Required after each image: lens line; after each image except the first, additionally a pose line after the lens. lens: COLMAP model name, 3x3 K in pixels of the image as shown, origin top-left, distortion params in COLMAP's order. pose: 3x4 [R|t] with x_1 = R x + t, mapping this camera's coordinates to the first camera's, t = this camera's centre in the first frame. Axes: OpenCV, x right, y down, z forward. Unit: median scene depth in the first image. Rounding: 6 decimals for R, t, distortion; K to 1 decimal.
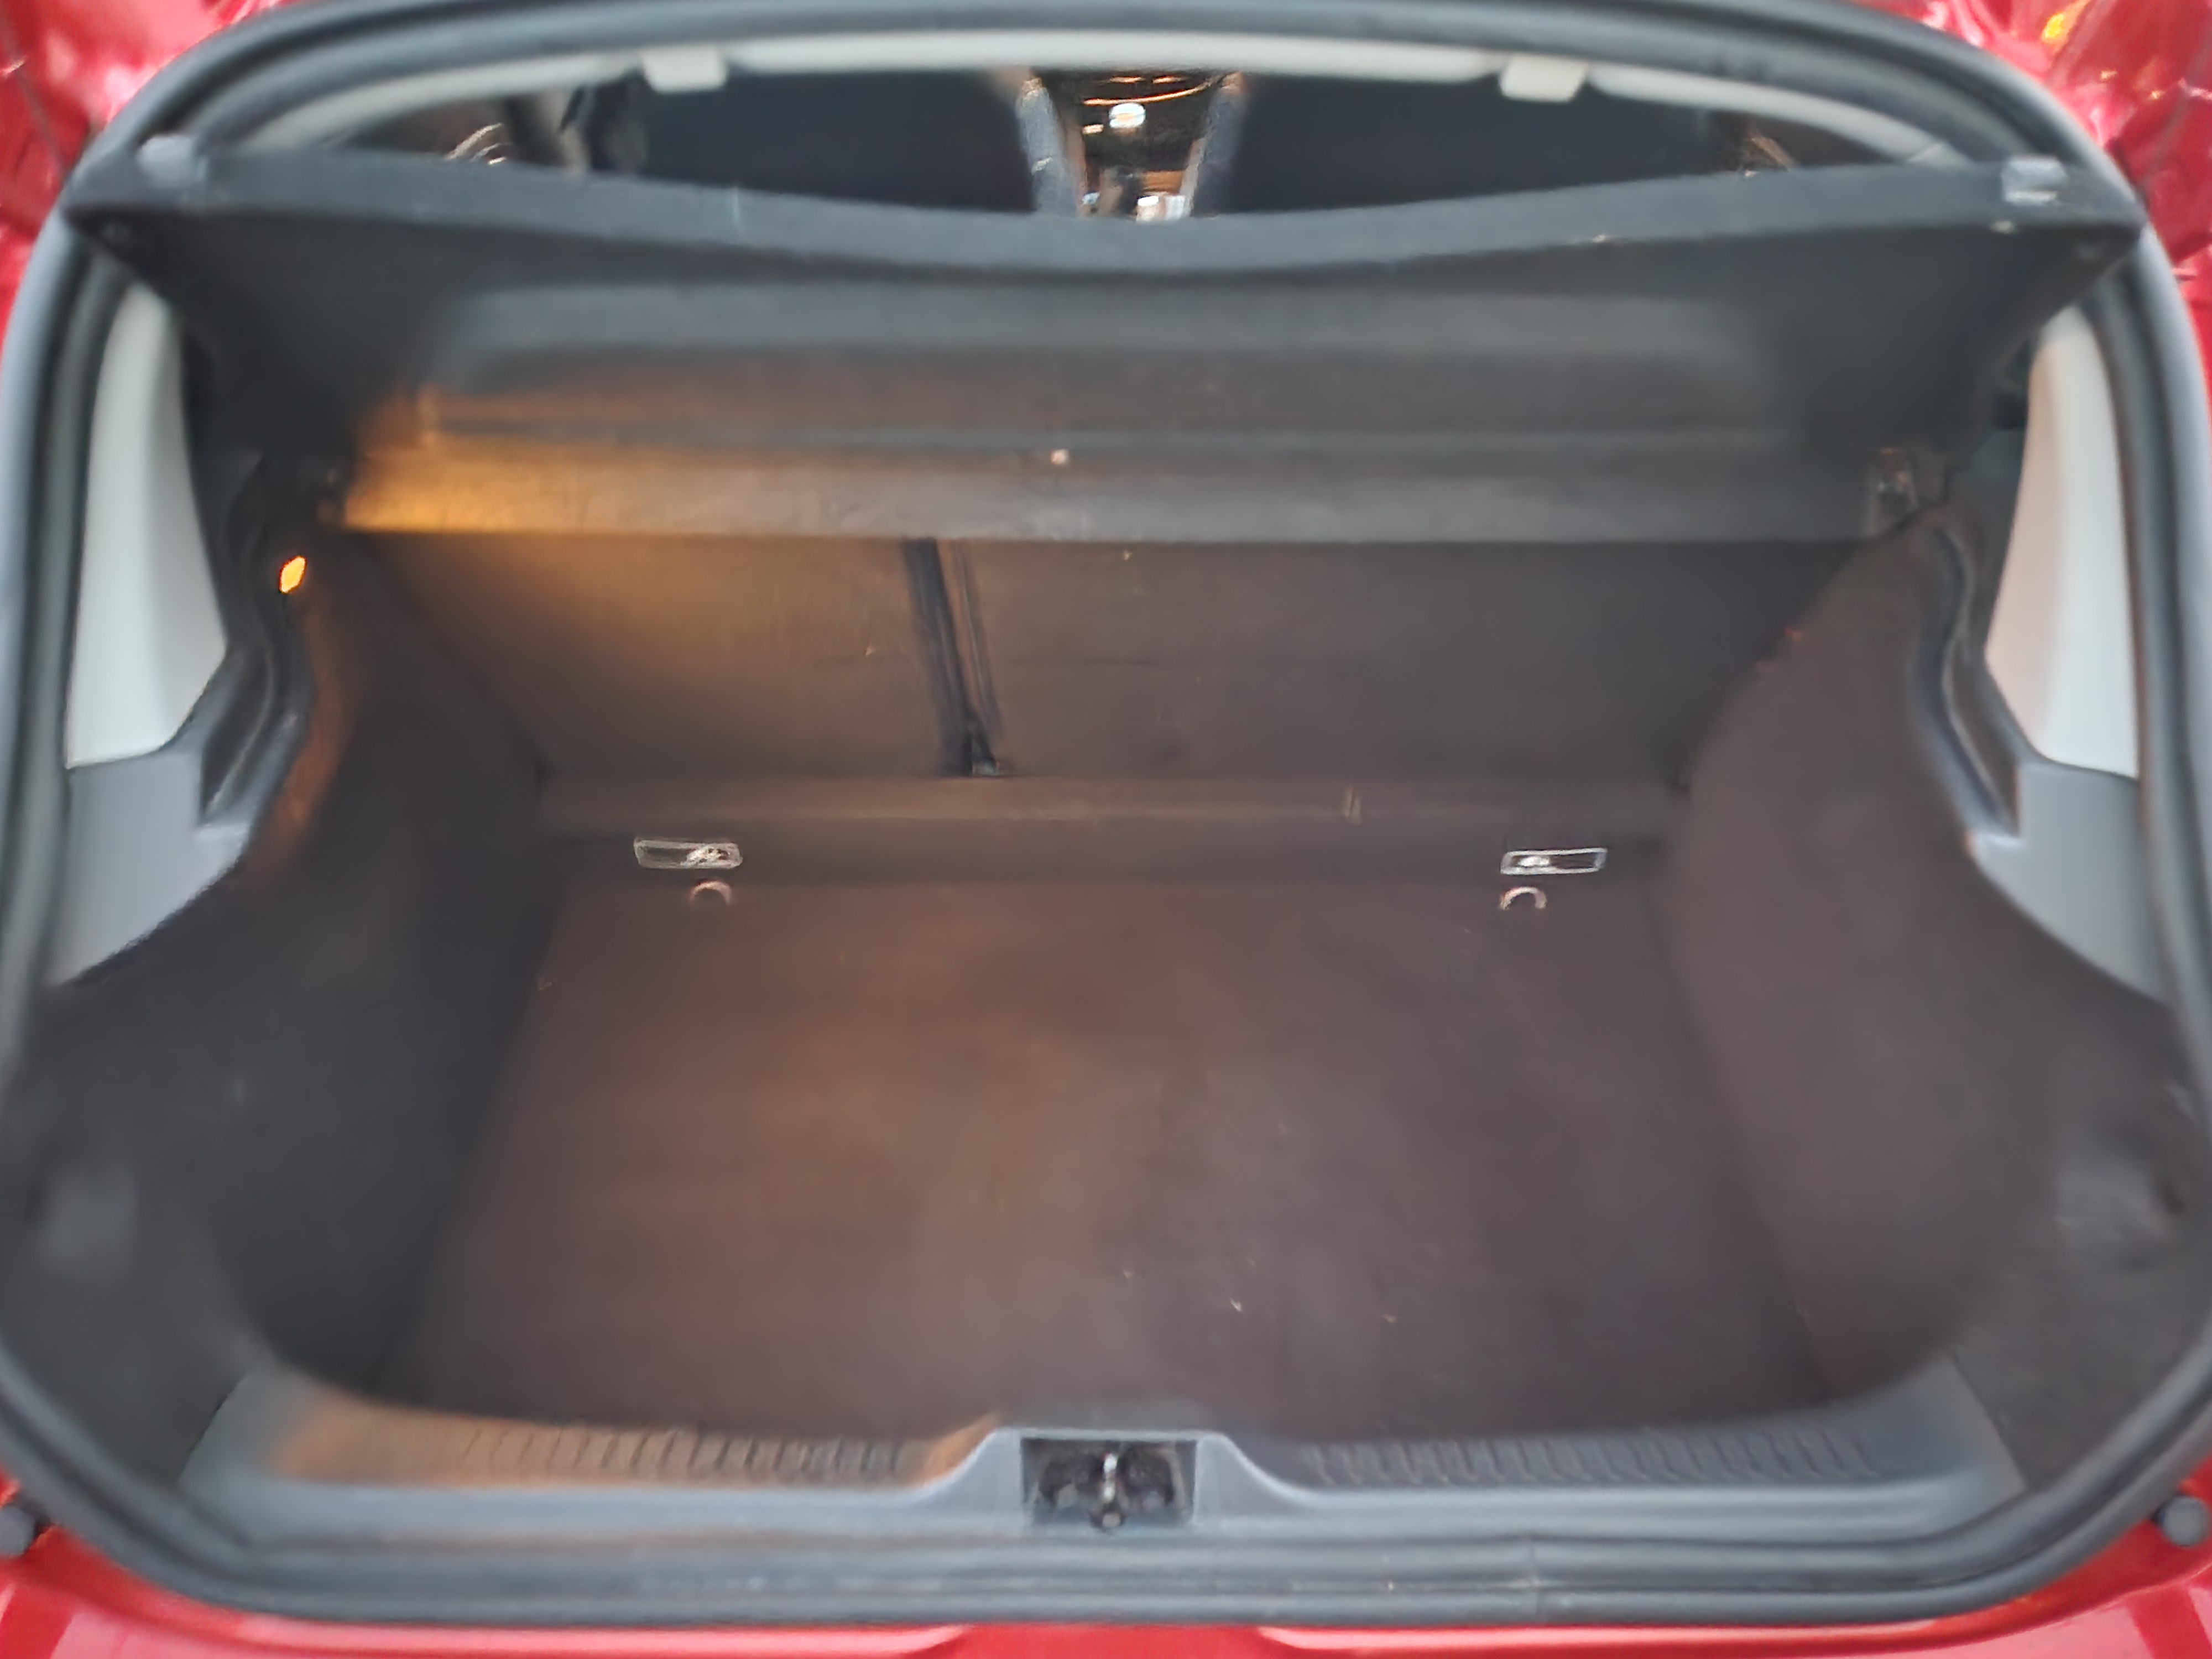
lens RADIAL K [[1527.2, 0, 1156.8], [0, 1527.2, 817.2], [0, 0, 1]] dist [0.033138, -0.004232]
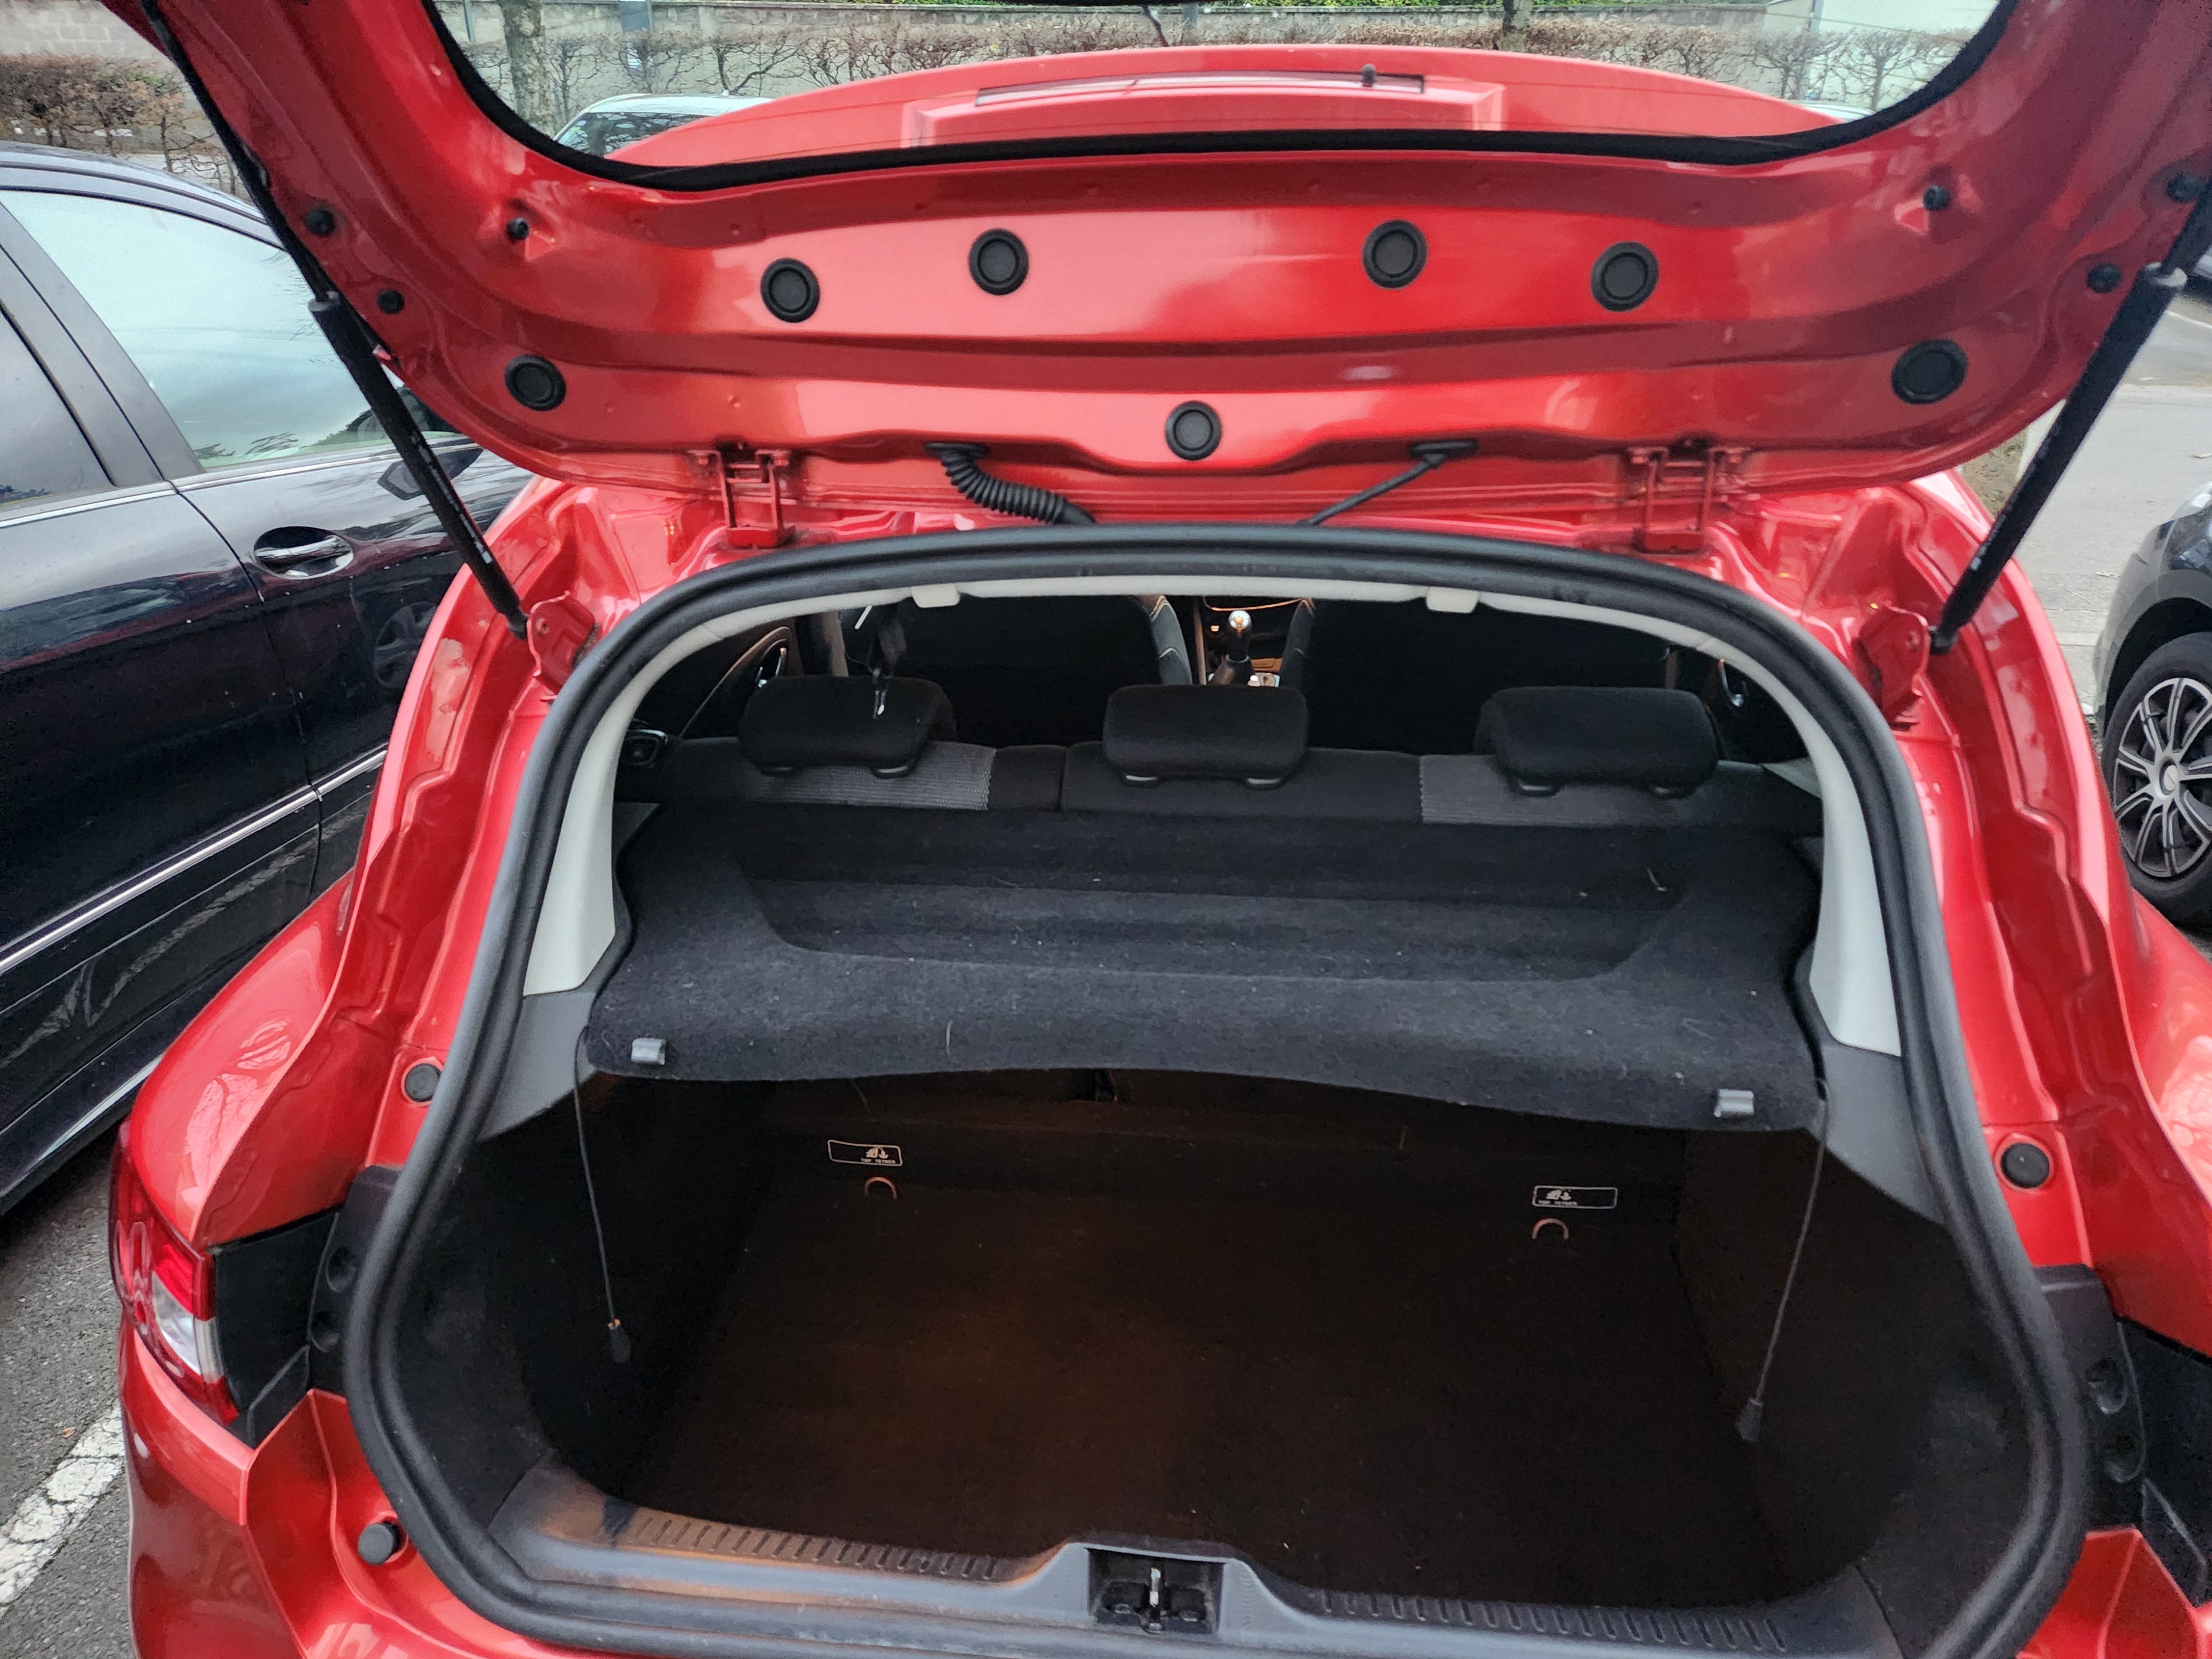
lens RADIAL K [[1451.1, 0, 1117.4], [0, 1451.1, 812.8], [0, 0, 1]] dist [0.033897, -0.010237]
pose [[0.992300, 0.019463, -0.122321, 0.073865], [-0.054154, 0.956355, -0.287144, 0.158857], [0.111394, 0.291557, 0.950045, -0.353487]]
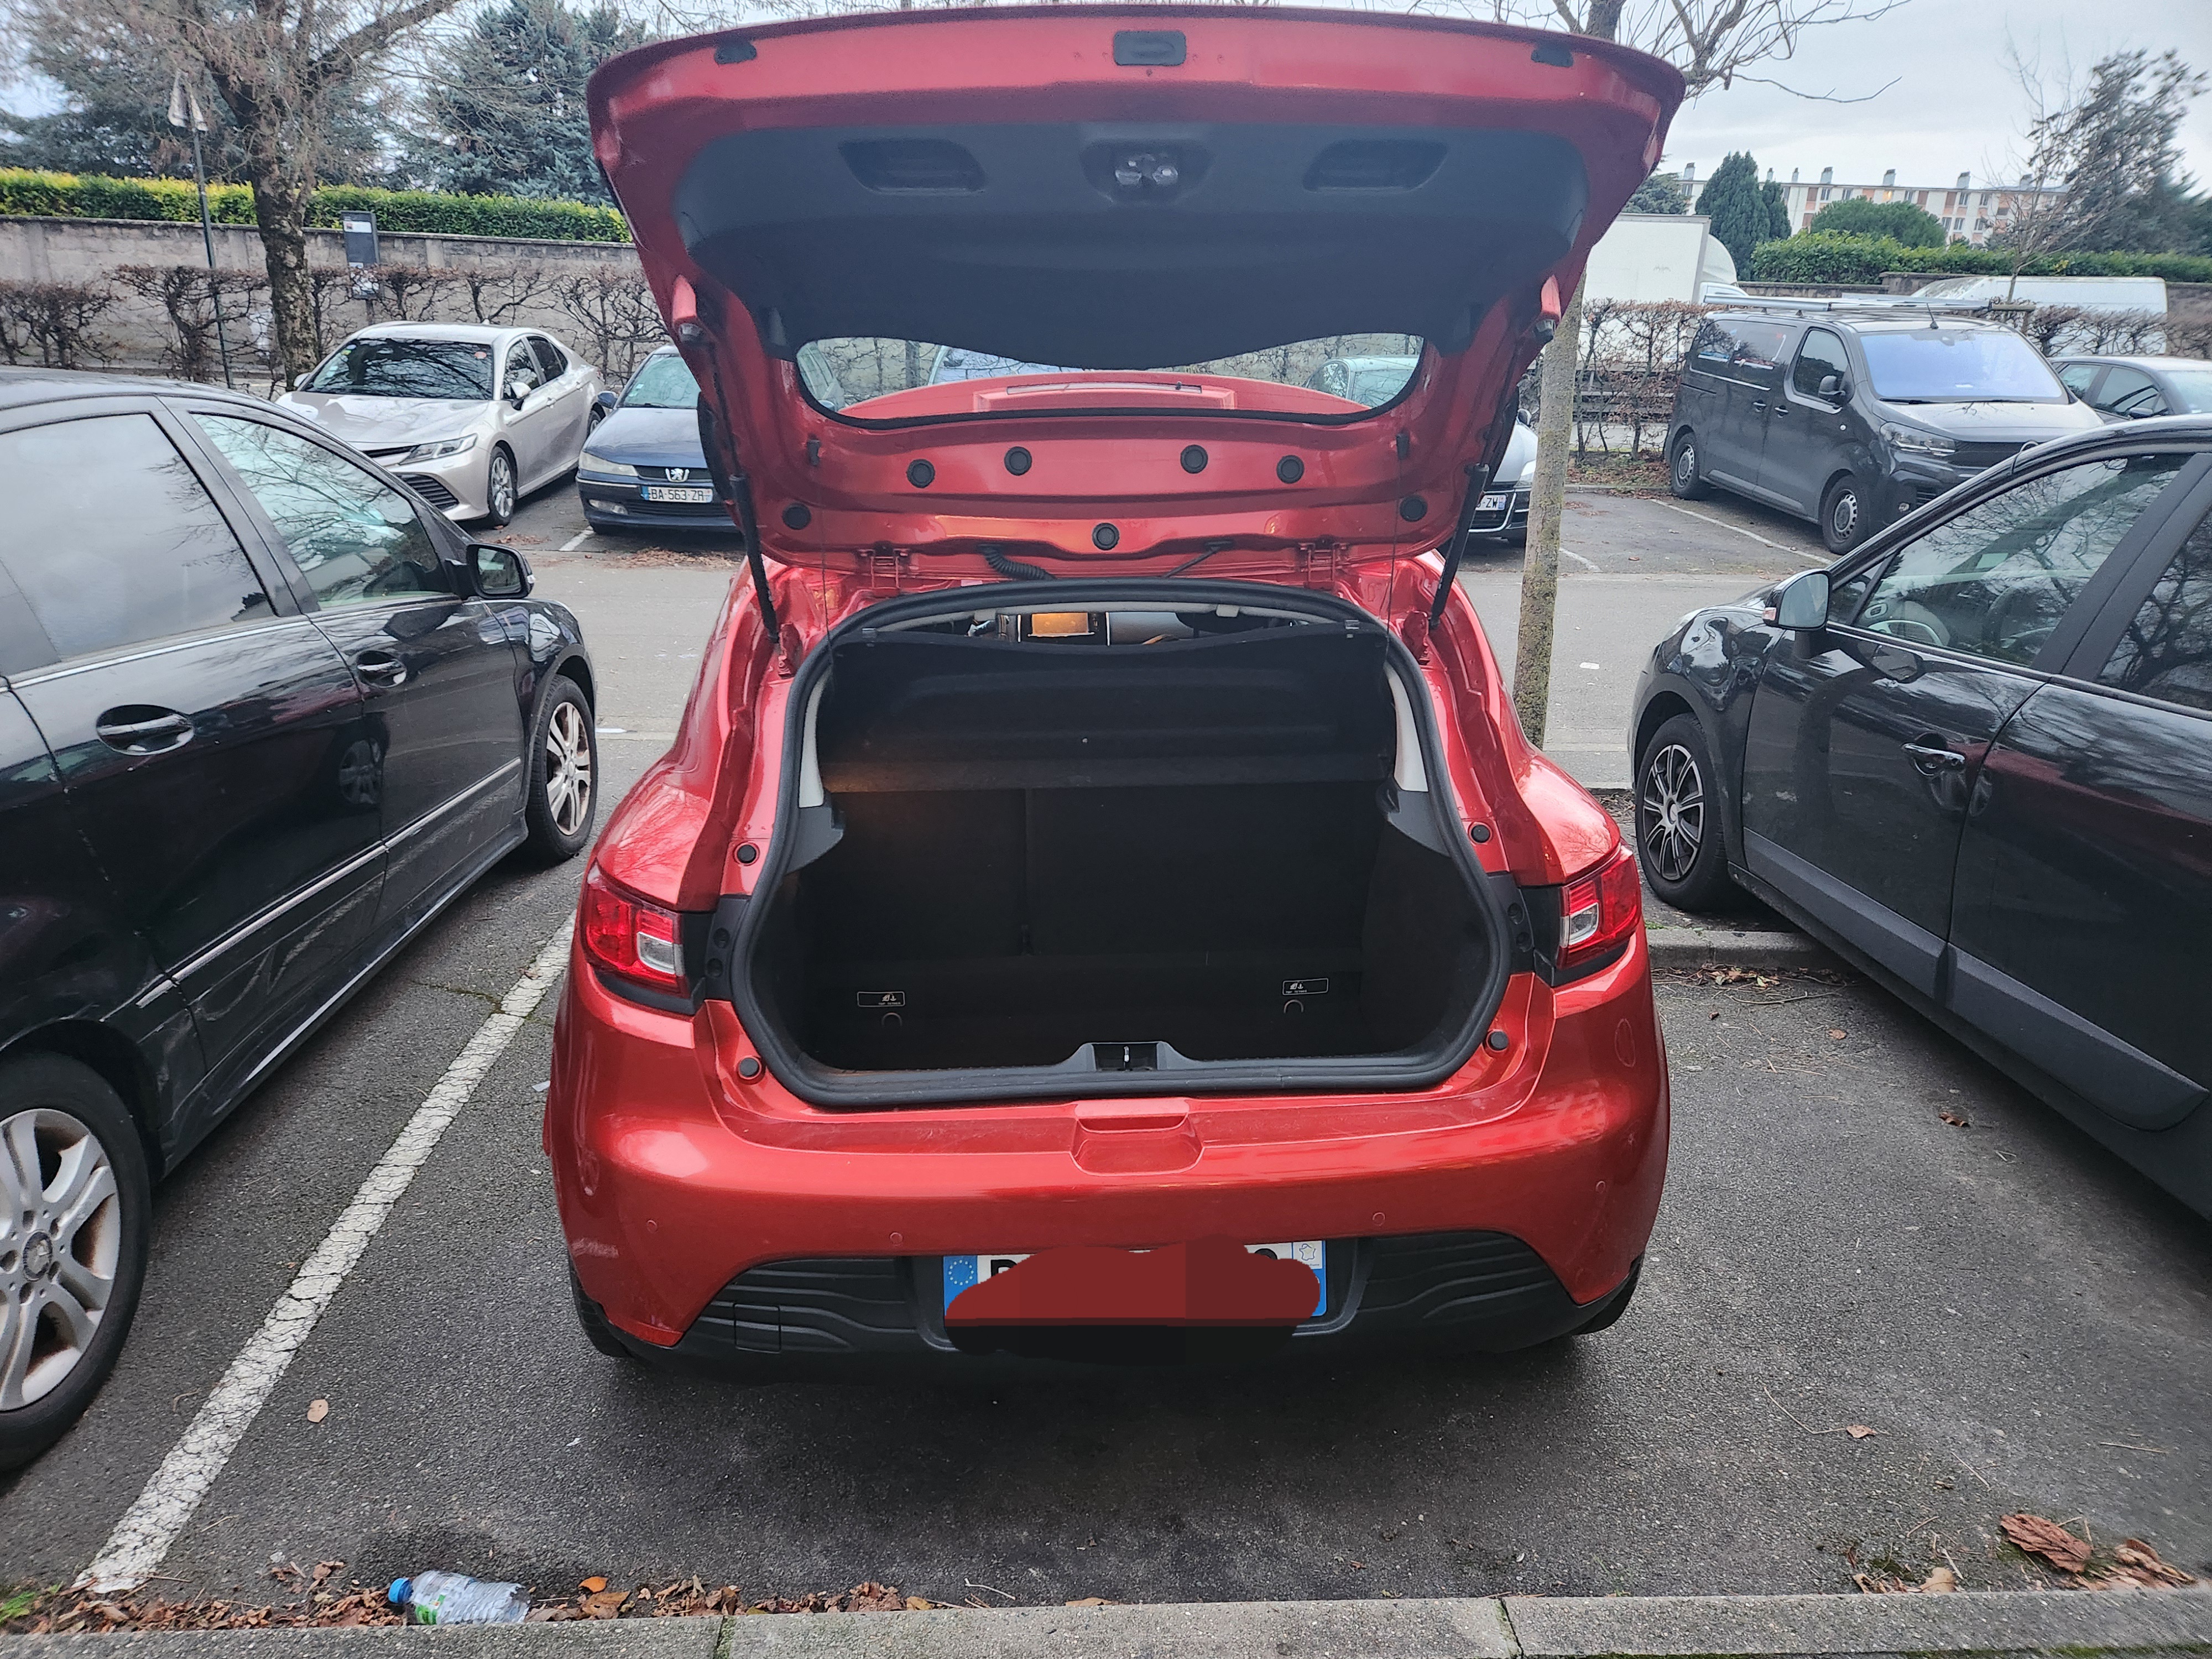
lens RADIAL K [[1451.1, 0, 1105.6], [0, 1451.1, 829.4], [0, 0, 1]] dist [0.033897, -0.010237]
pose [[0.997687, -0.035137, 0.058193, -0.202904], [0.055689, 0.913398, -0.403241, 1.088706], [-0.038985, 0.405549, 0.913242, -1.525992]]
